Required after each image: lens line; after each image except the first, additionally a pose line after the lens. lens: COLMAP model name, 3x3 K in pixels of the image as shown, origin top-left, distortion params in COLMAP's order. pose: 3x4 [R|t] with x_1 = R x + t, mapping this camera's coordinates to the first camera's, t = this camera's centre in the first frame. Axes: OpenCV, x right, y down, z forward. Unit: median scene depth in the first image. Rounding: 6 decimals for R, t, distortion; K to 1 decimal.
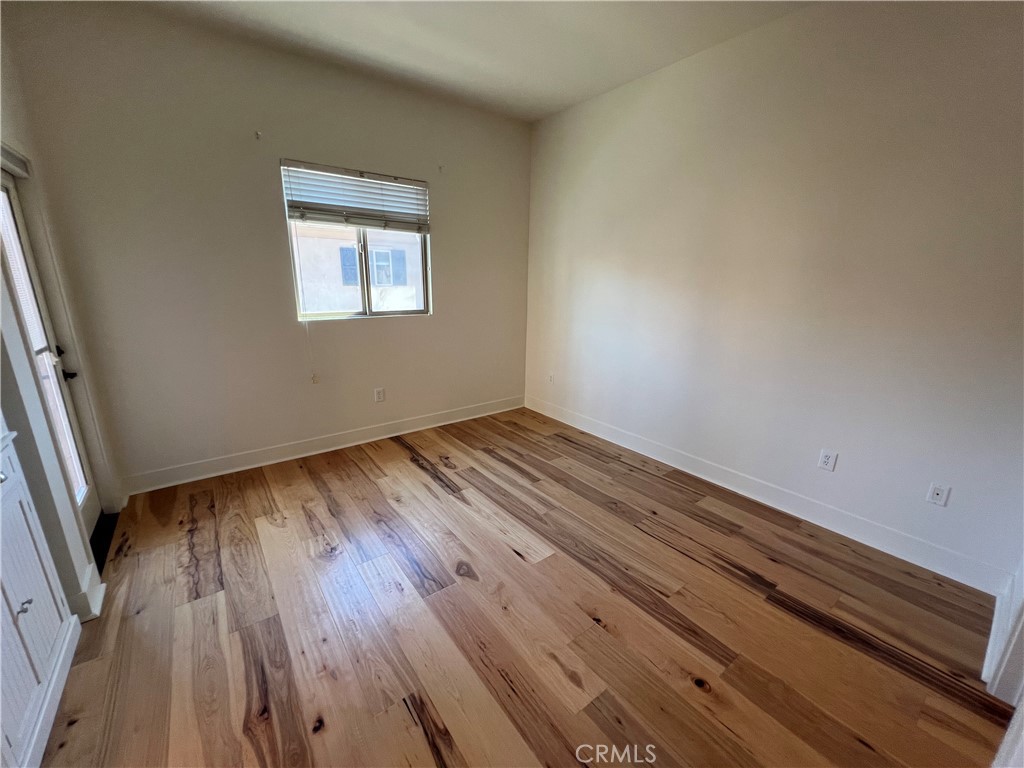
lens RADIAL K [[409.6, 0, 512.6], [0, 409.6, 387.1], [0, 0, 1]] dist [0.000801, -0.000307]
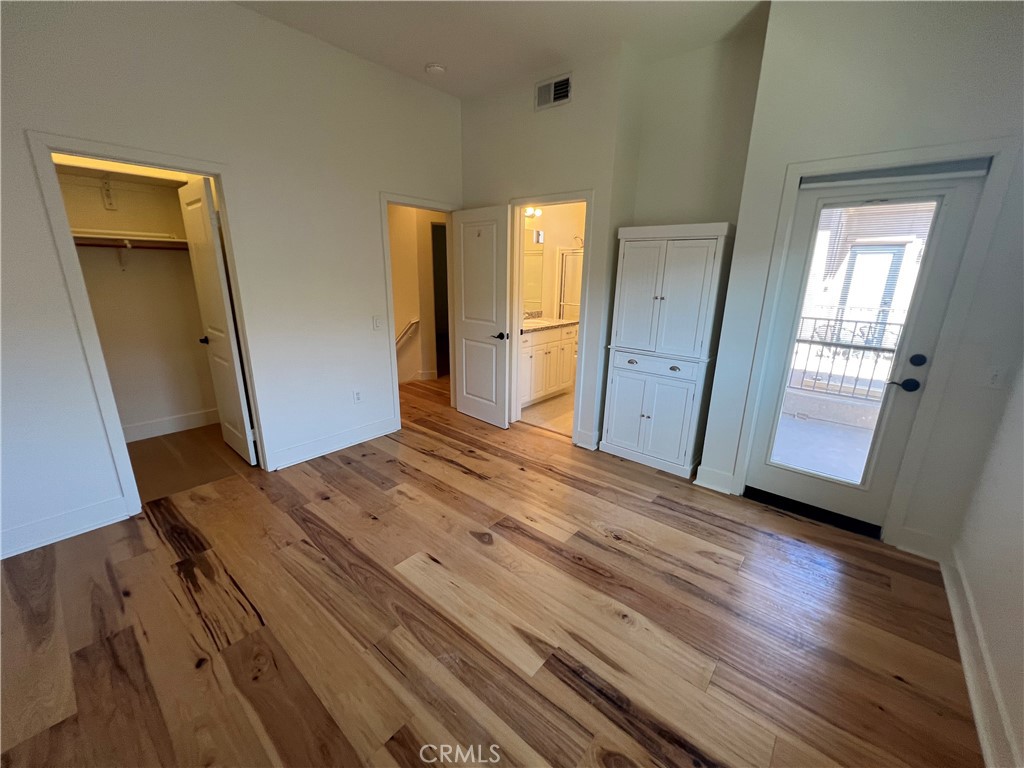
lens RADIAL K [[409.6, 0, 515.2], [0, 409.6, 383.4], [0, 0, 1]] dist [0.000801, -0.000307]
pose [[-0.975862, 0.028313, -0.216544, 0.027363], [-0.085816, 0.862083, 0.499448, -0.445289], [0.200819, 0.505975, -0.838845, 1.661464]]
